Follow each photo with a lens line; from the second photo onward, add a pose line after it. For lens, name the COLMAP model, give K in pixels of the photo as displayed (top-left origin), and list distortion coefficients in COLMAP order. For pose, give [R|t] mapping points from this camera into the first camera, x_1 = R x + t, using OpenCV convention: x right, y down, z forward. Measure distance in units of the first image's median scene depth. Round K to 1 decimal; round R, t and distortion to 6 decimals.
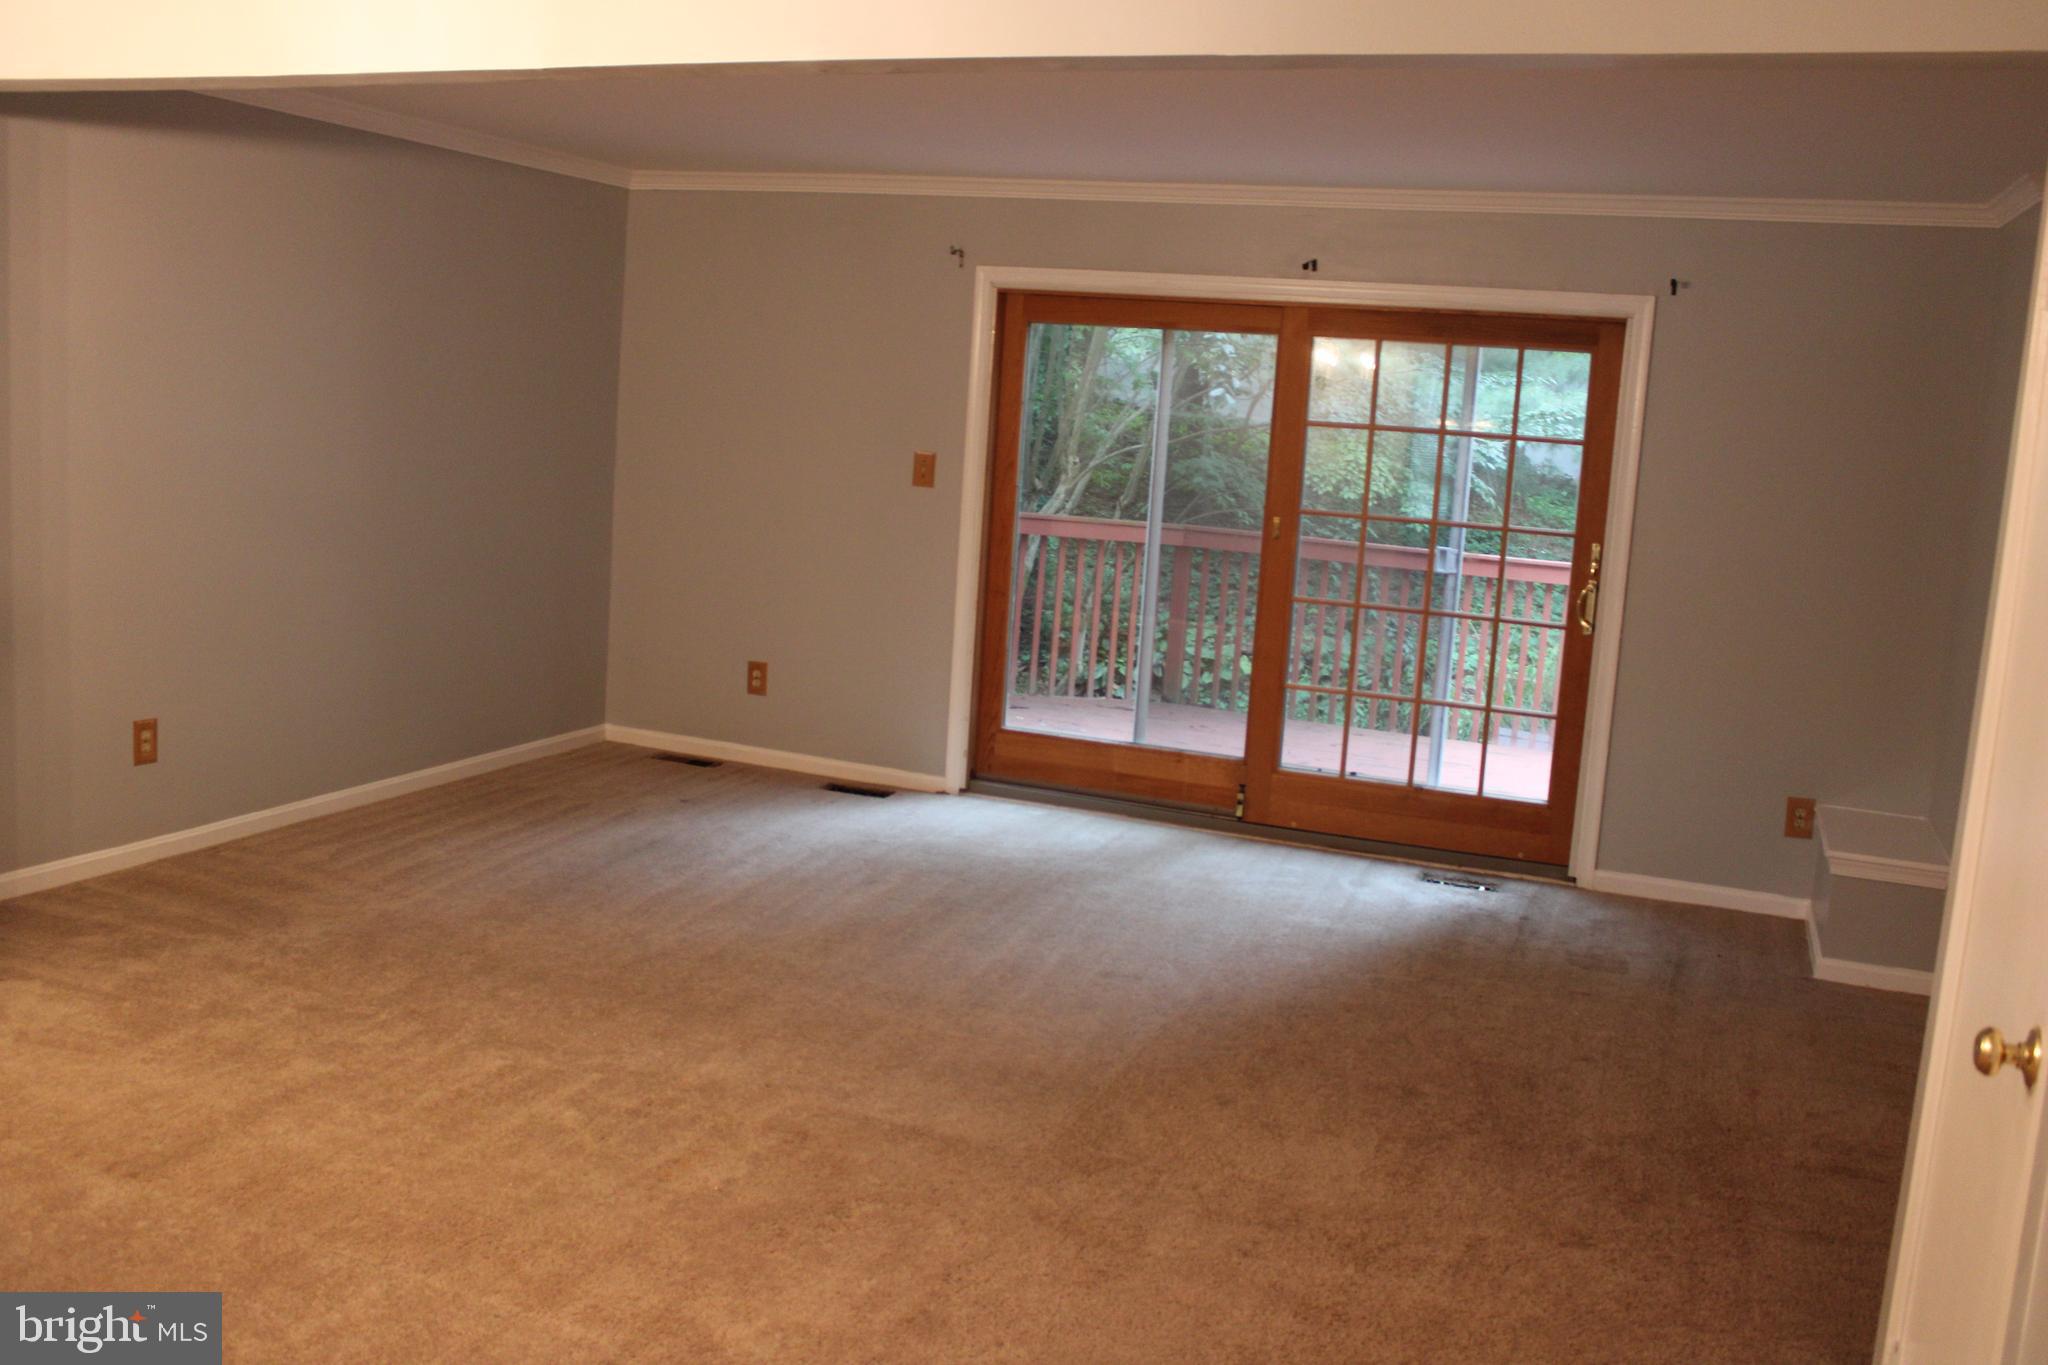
lens RADIAL K [[1813.5, 0, 1023.2], [0, 1813.5, 666.2], [0, 0, 1]] dist [-0.155080, 0.151260]
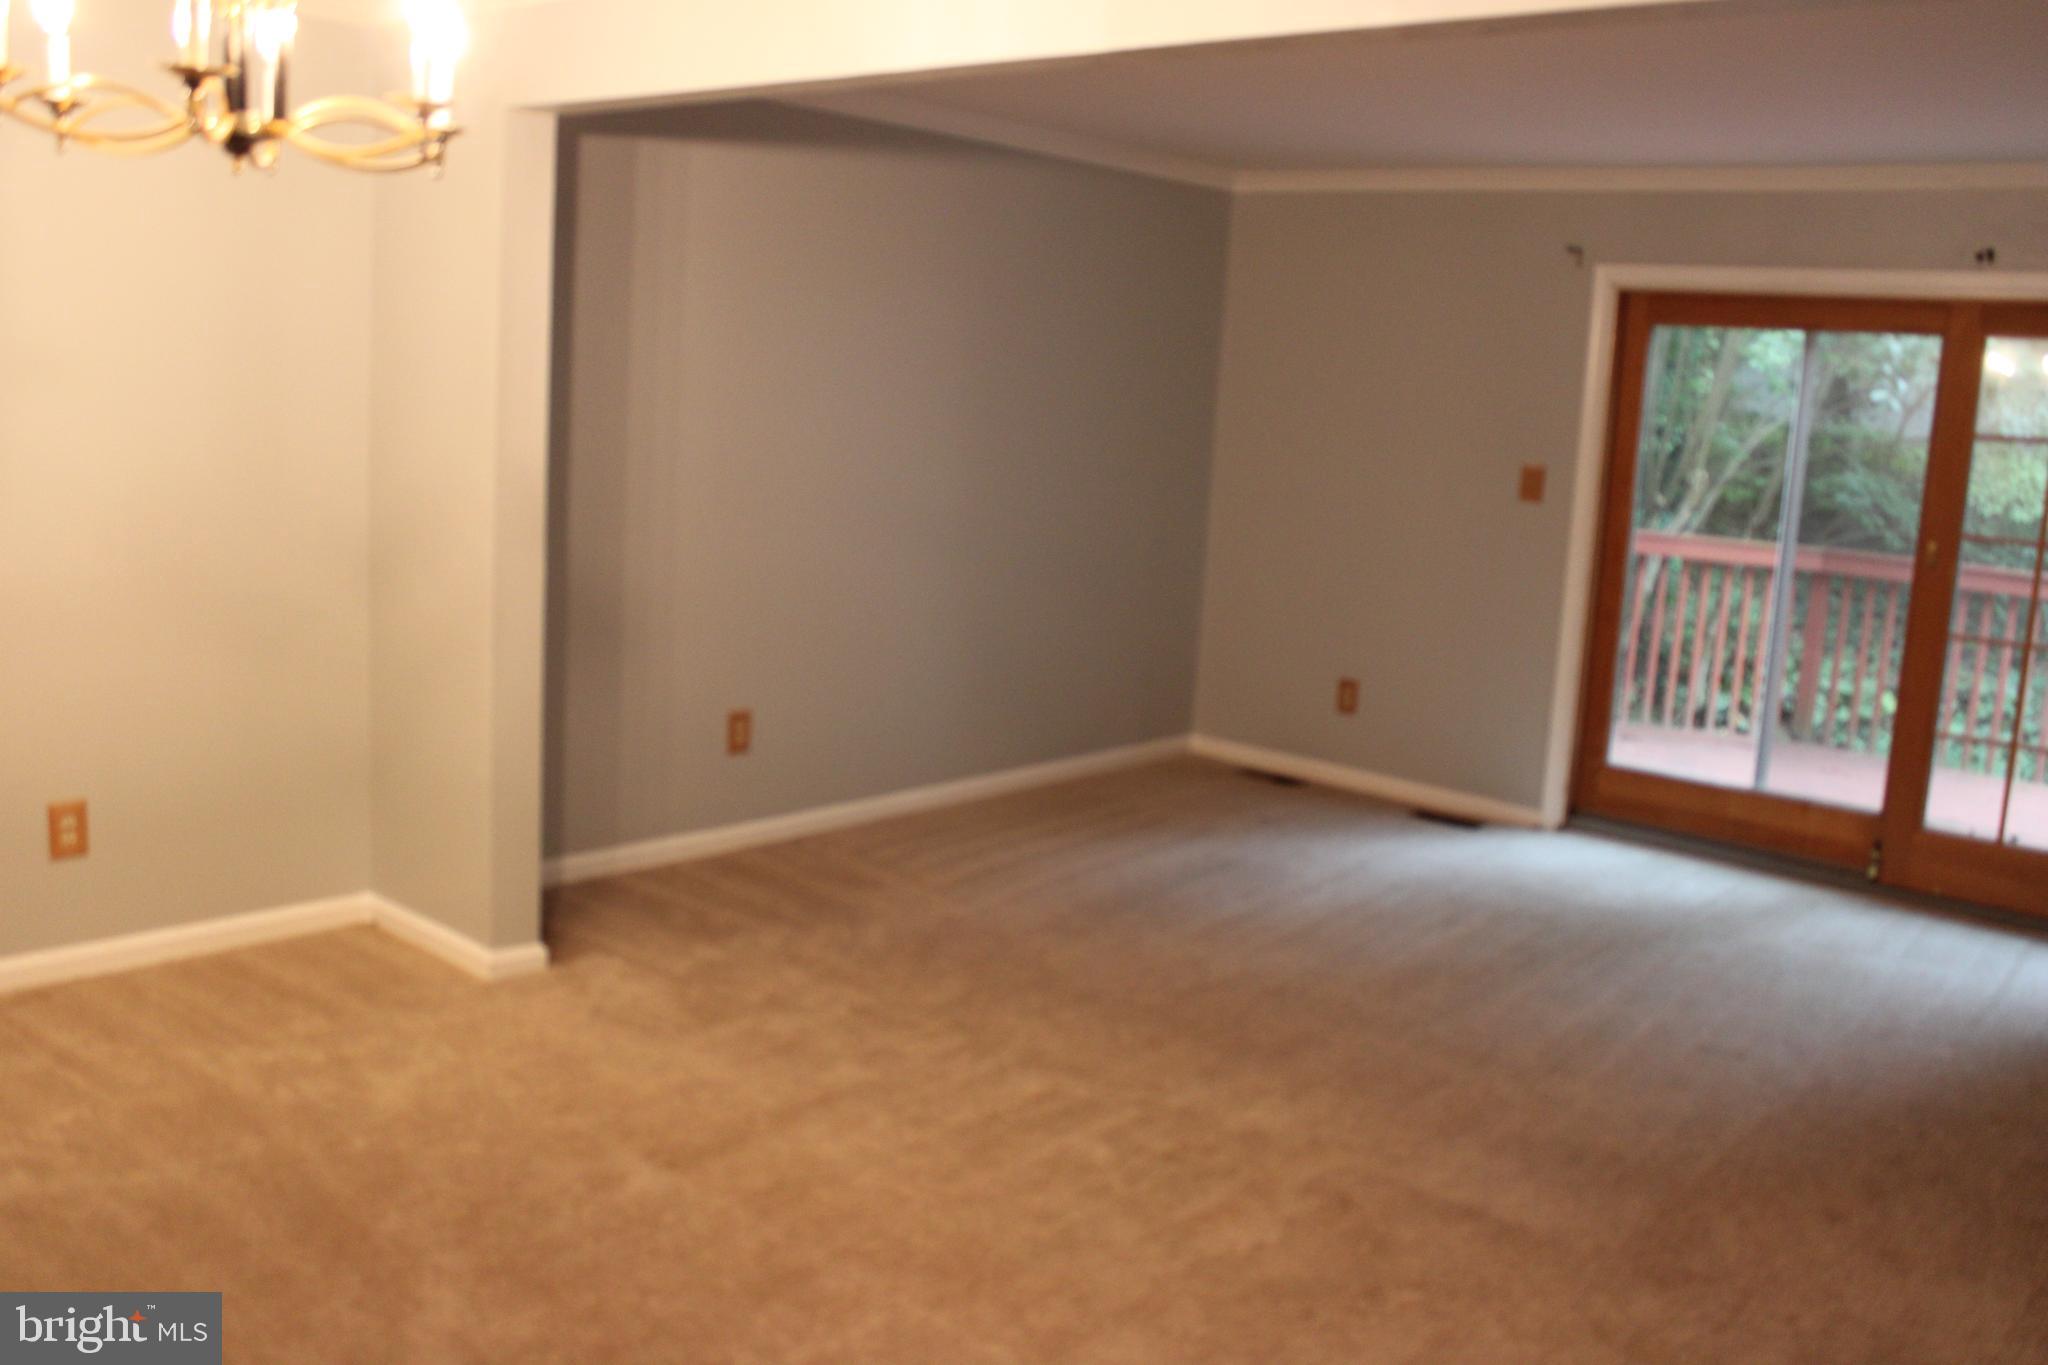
lens RADIAL K [[1796.2, 0, 1022.9], [0, 1796.2, 665.9], [0, 0, 1]] dist [-0.156896, 0.149850]
pose [[0.942123, 0.041566, -0.332682, 0.008005], [-0.043233, 0.999062, 0.002395, -0.006045], [0.332469, 0.012126, 0.943036, 0.060851]]
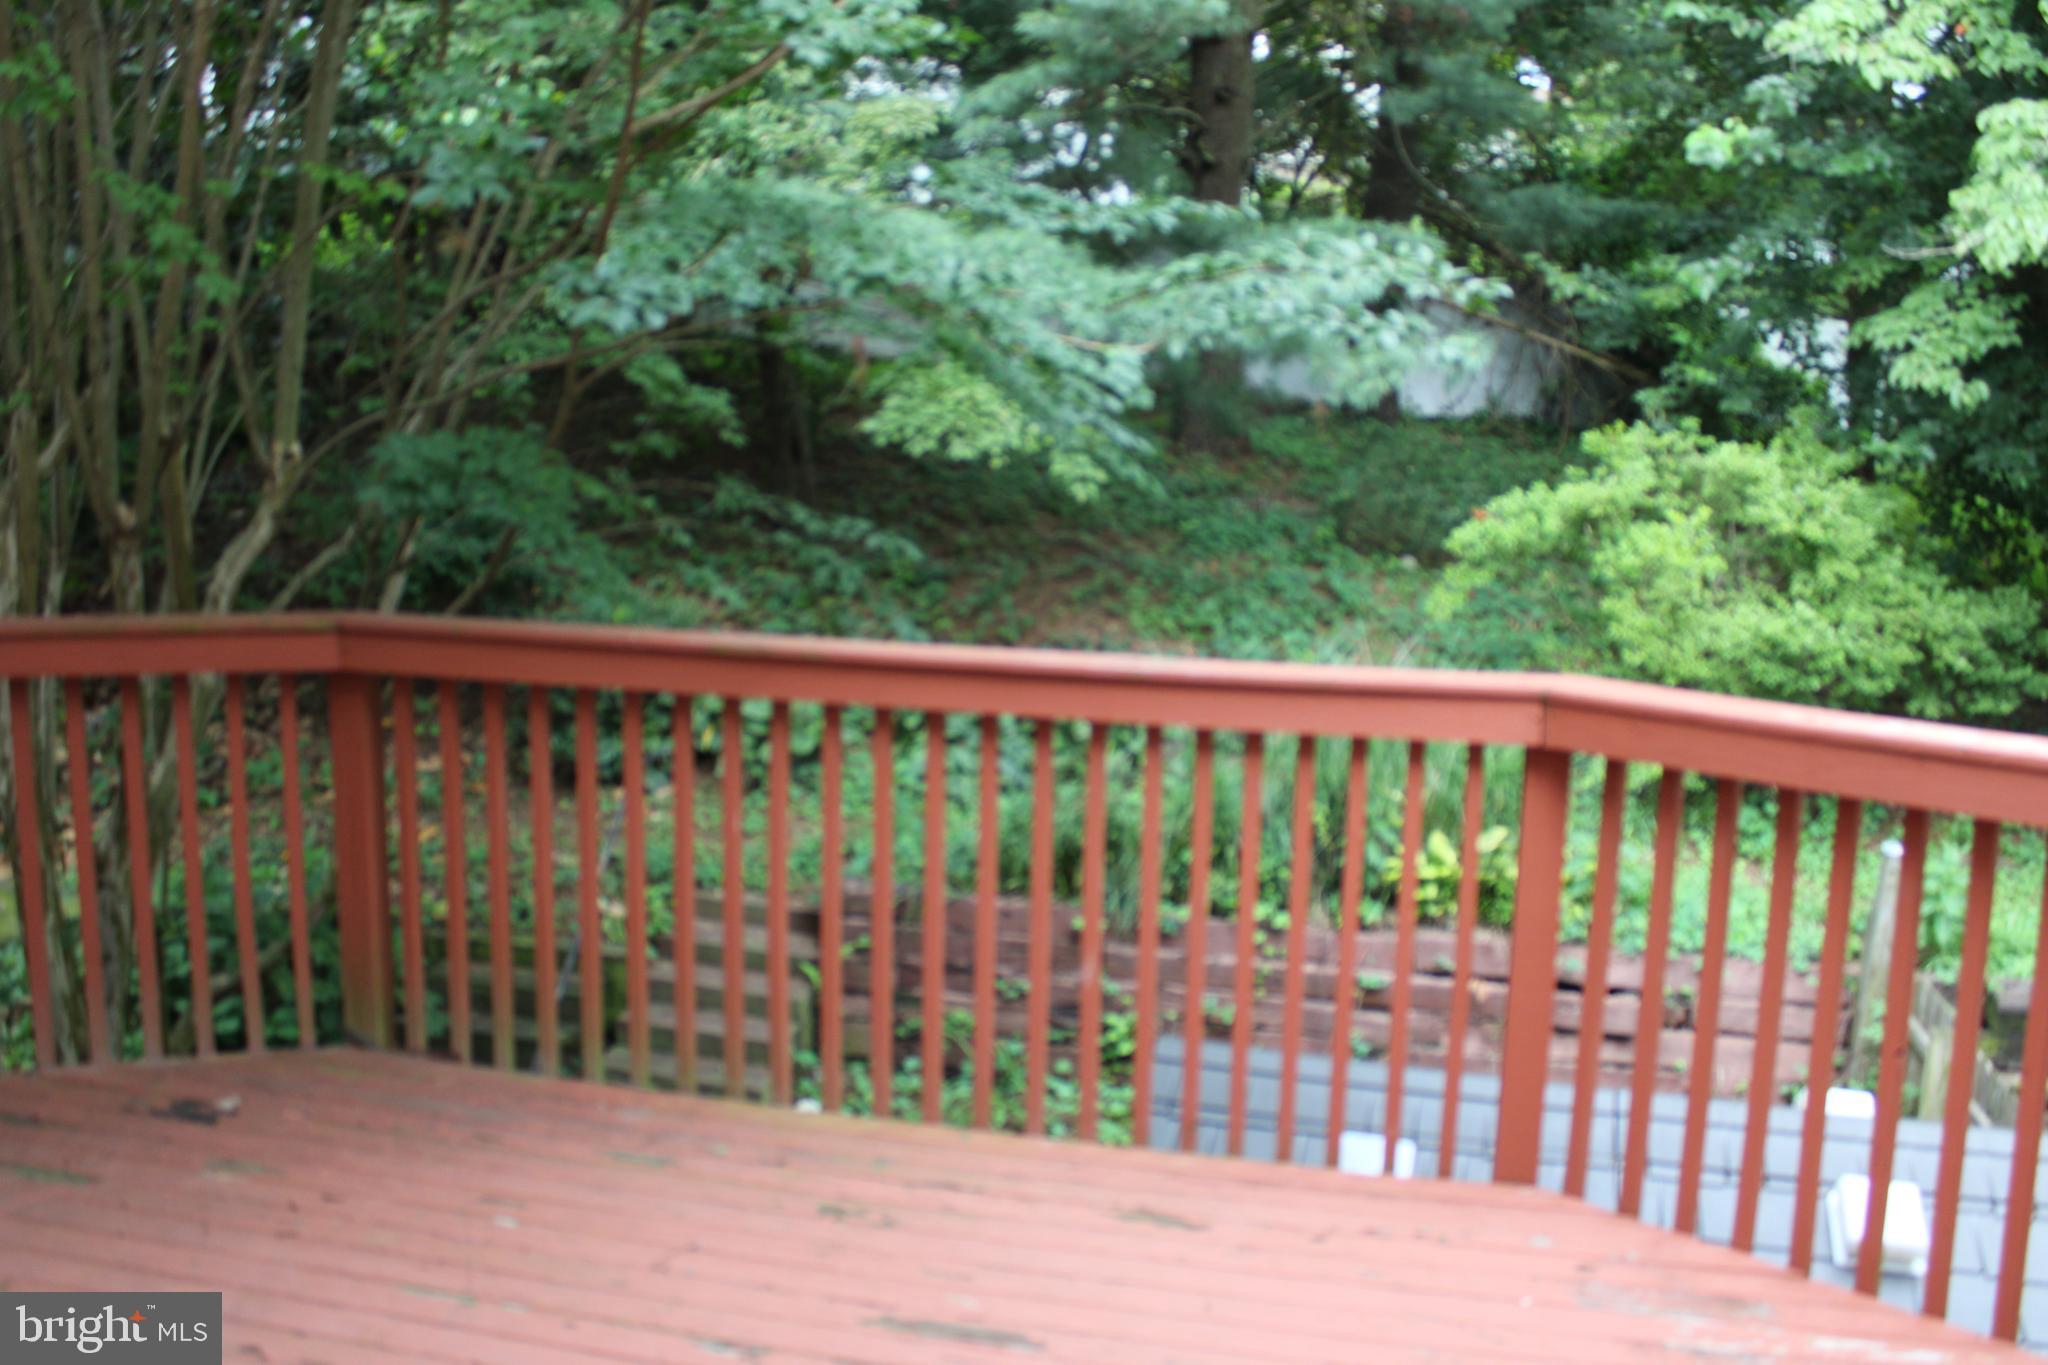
lens RADIAL K [[1813.5, 0, 1023.2], [0, 1813.5, 666.2], [0, 0, 1]] dist [-0.155080, 0.151260]
pose [[0.982951, -0.077713, 0.166640, 0.281487], [0.072217, 0.996634, 0.038797, -0.138775], [-0.169094, -0.026101, 0.985254, 1.159894]]
